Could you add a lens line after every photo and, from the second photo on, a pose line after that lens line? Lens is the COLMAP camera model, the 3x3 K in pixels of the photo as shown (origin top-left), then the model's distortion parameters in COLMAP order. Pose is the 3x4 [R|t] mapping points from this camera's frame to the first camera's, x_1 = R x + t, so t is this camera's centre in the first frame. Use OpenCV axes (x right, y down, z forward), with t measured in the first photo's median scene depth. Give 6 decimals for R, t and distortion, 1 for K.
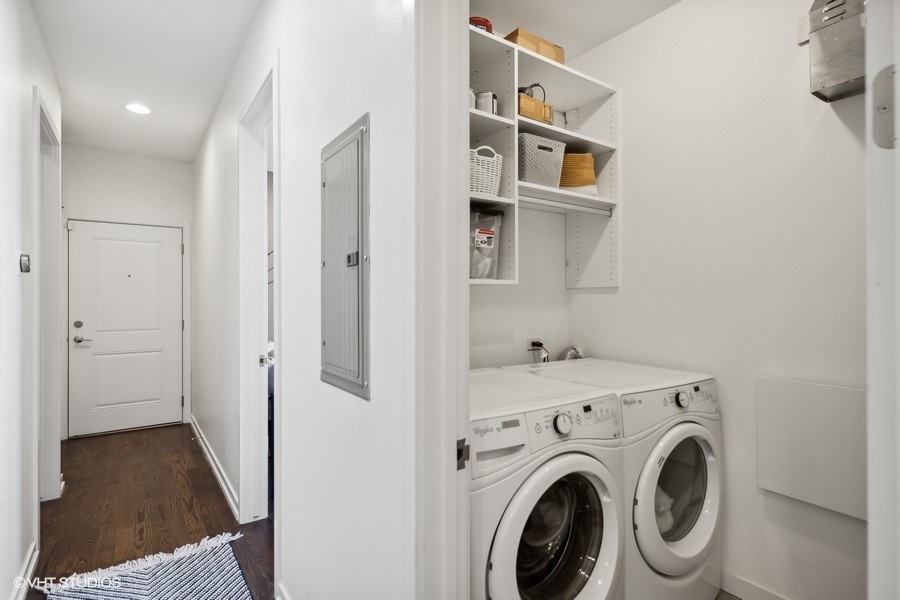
lens RADIAL K [[464.3, 0, 449.8], [0, 464.3, 297.6], [0, 0, 1]] dist [0.019179, 0.001242]
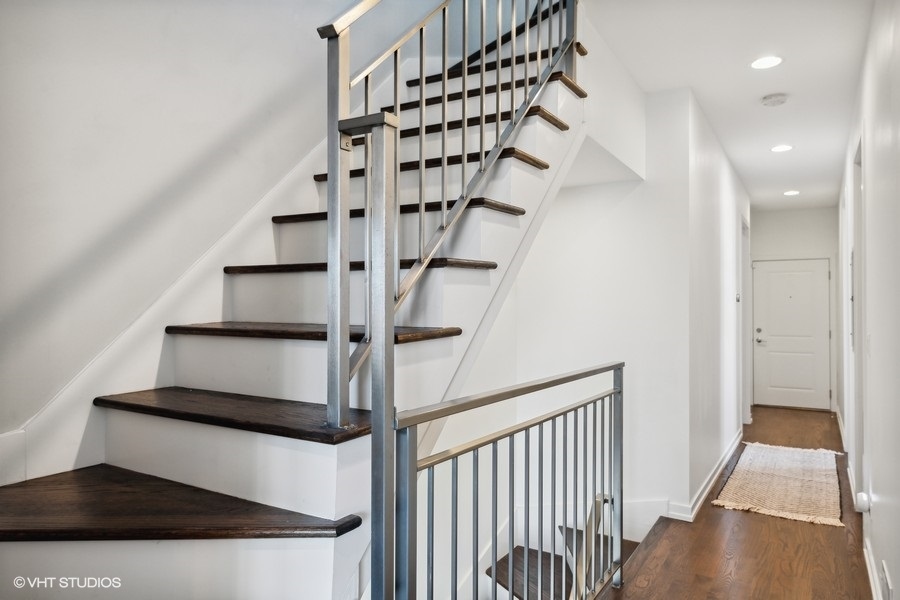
lens RADIAL K [[606.8, 0, 449.8], [0, 606.8, 301.0], [0, 0, 1]] dist [0.004316, 0.001685]
pose [[0.416923, -0.008494, -0.908902, 0.559599], [-0.004331, 0.999926, -0.011331, -0.010110], [0.908931, 0.008660, 0.416856, -0.703737]]
